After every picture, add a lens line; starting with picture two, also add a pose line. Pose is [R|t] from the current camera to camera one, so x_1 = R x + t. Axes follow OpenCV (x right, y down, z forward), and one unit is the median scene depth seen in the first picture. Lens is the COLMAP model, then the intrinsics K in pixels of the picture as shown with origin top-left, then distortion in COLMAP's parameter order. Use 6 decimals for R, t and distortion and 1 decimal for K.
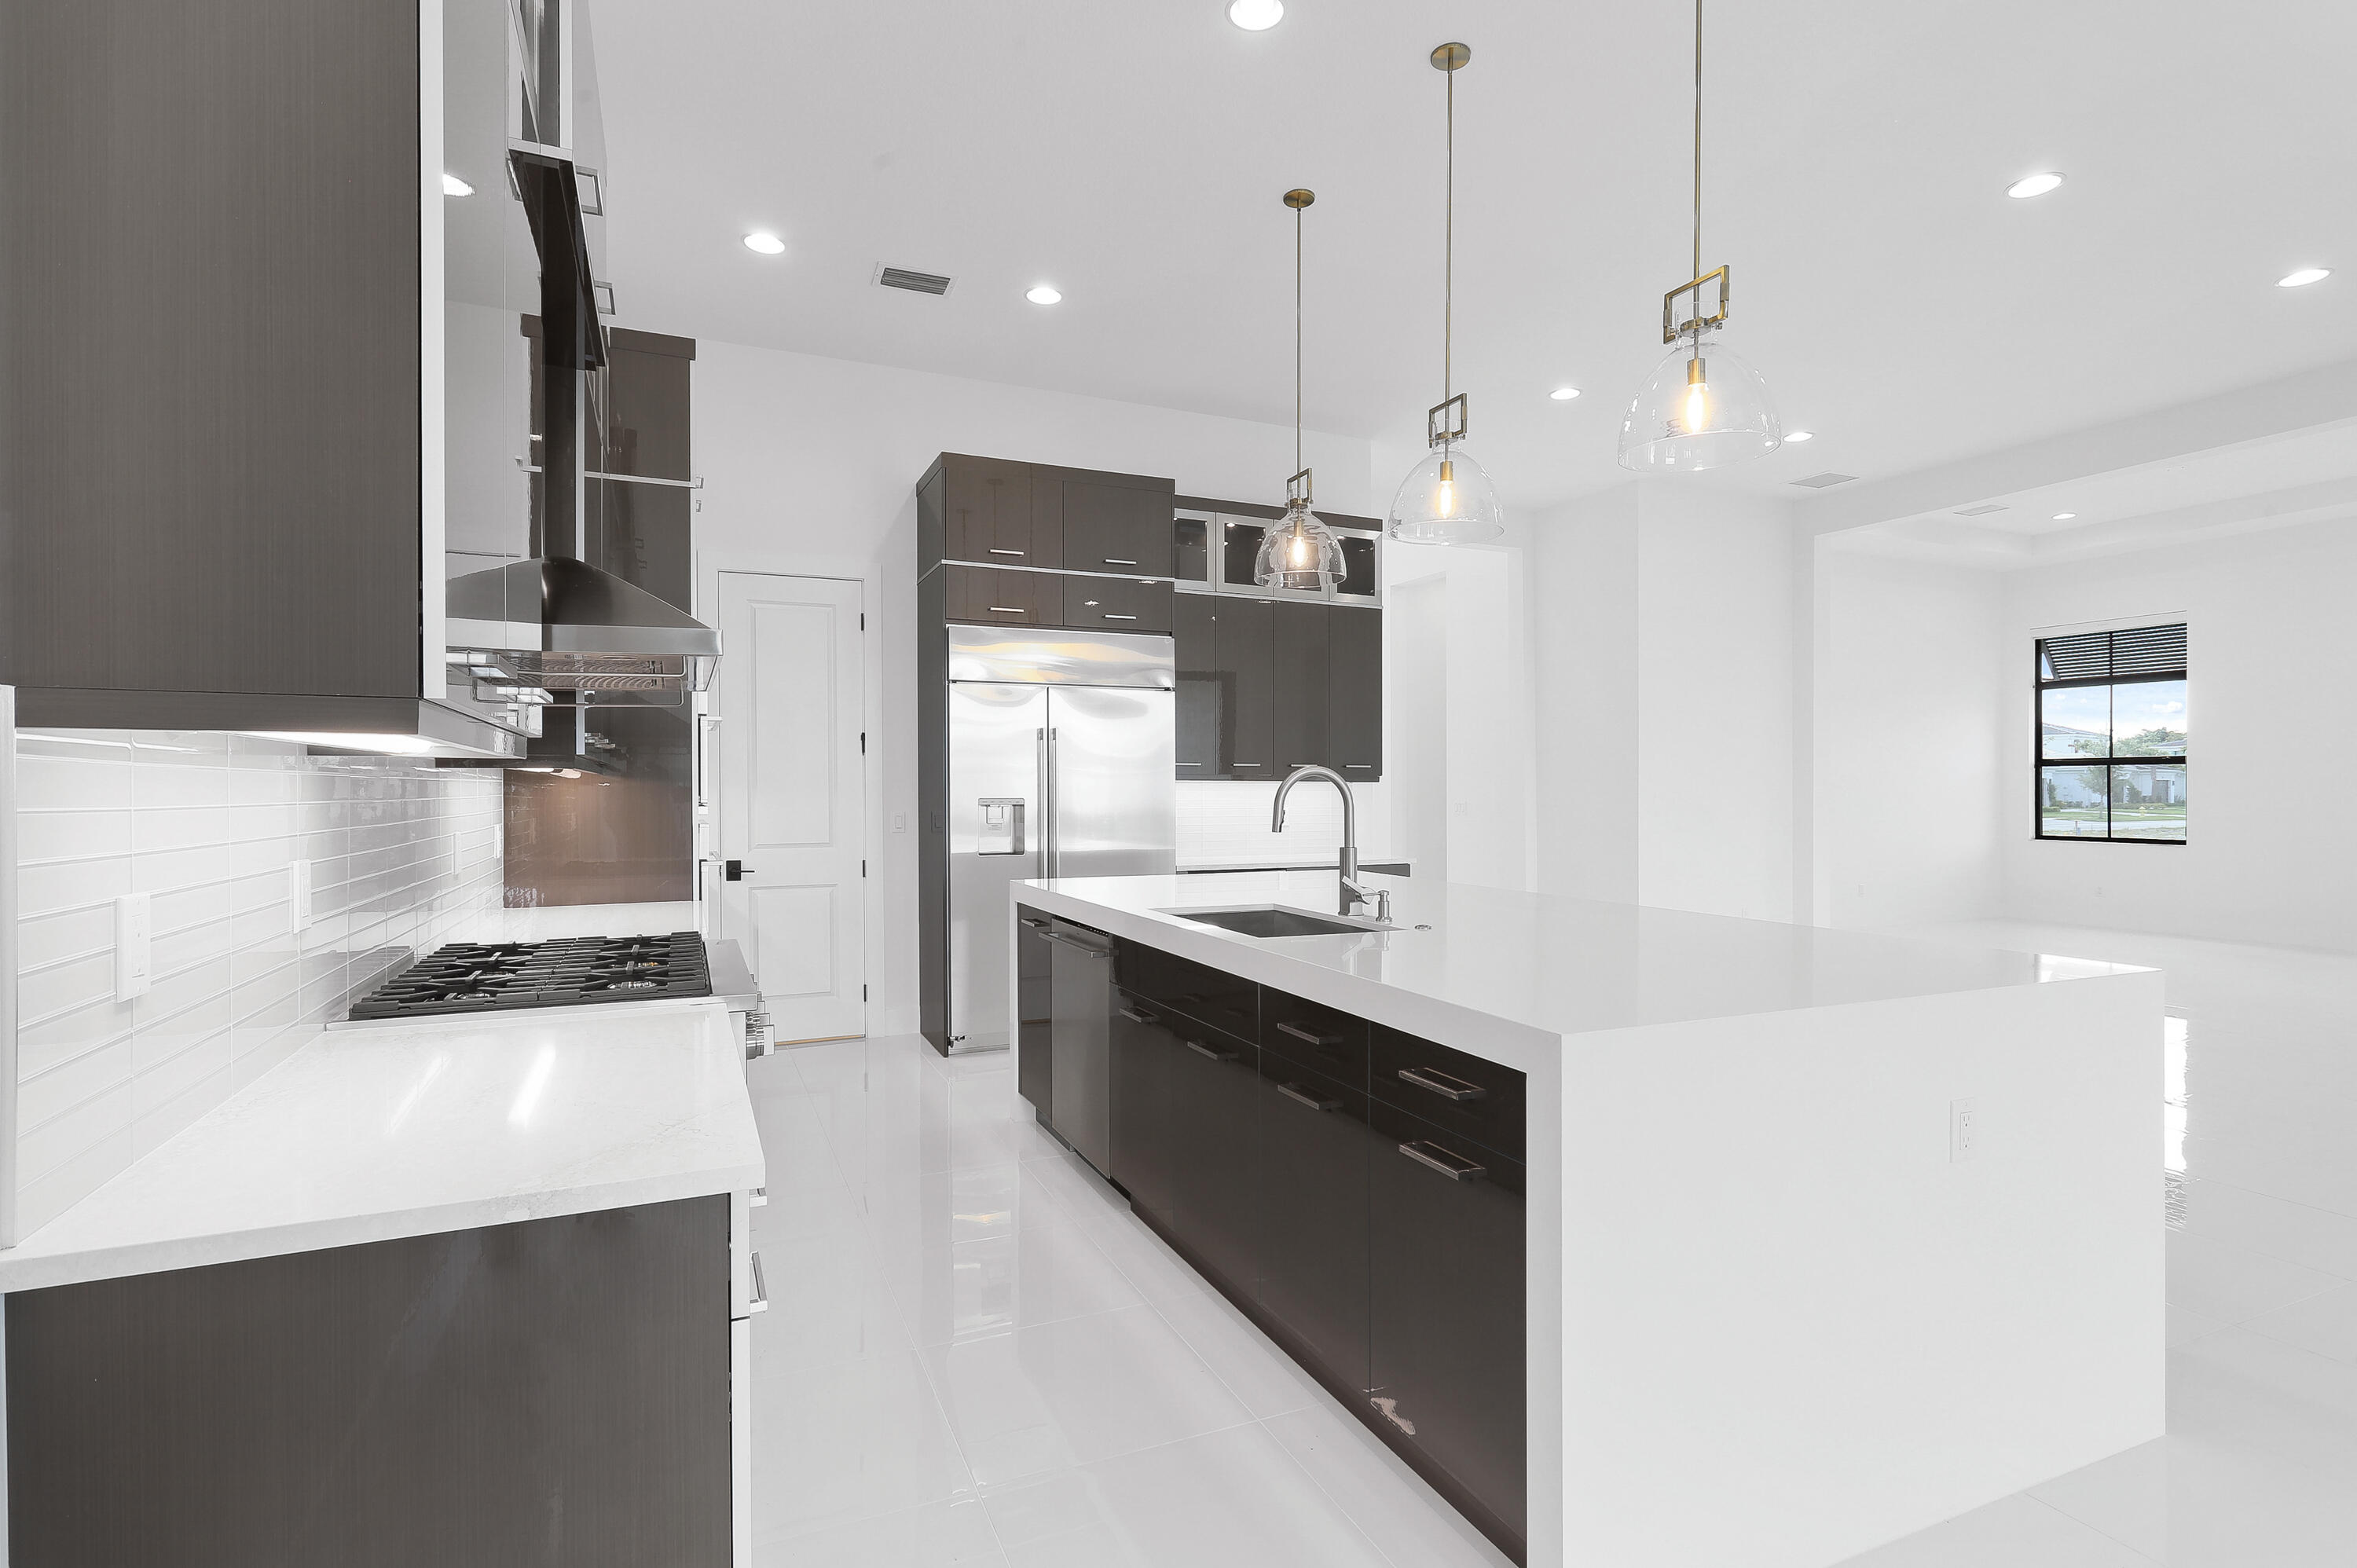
lens RADIAL K [[1149.8, 0, 1171.7], [0, 1149.8, 785.2], [0, 0, 1]] dist [0.020345, 0.000107]
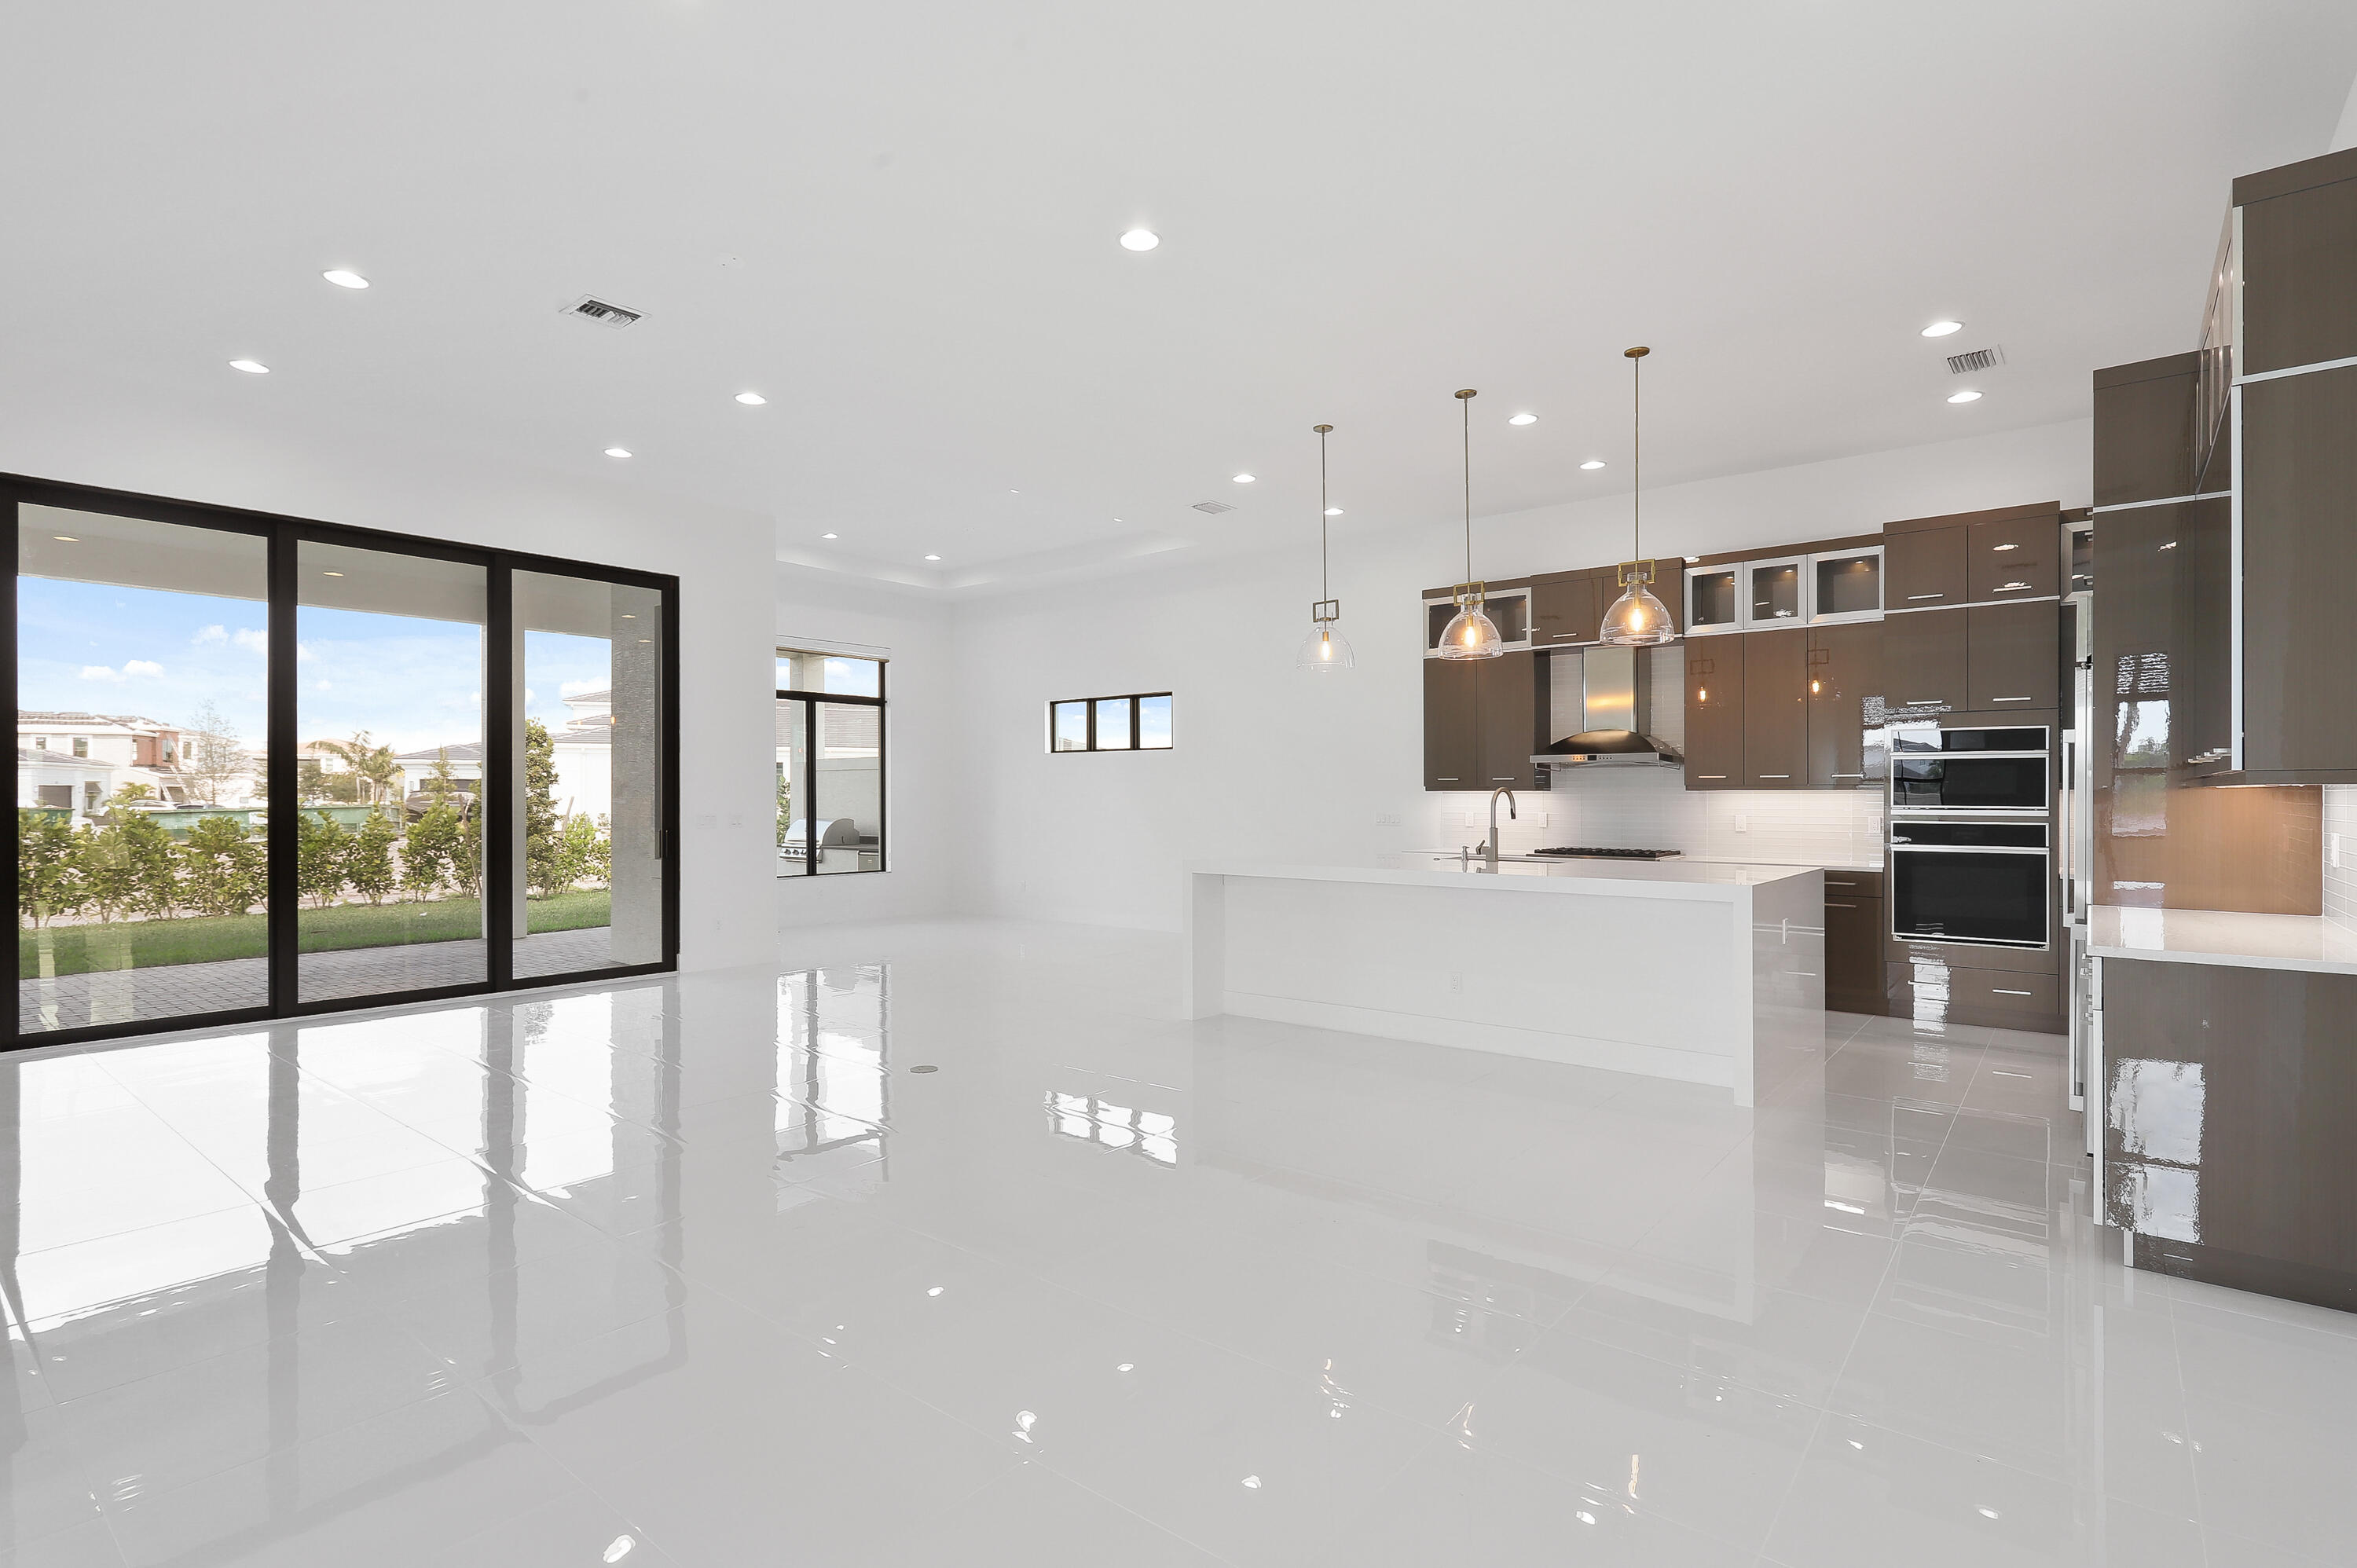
lens RADIAL K [[1130.3, 0, 1177.9], [0, 1130.3, 806.5], [0, 0, 1]] dist [0.000918, 0.000626]
pose [[-0.883326, -0.000490, -0.468760, 0.904312], [-0.003188, 0.999983, 0.004960, 0.007242], [0.468749, 0.005876, -0.883312, 1.435075]]
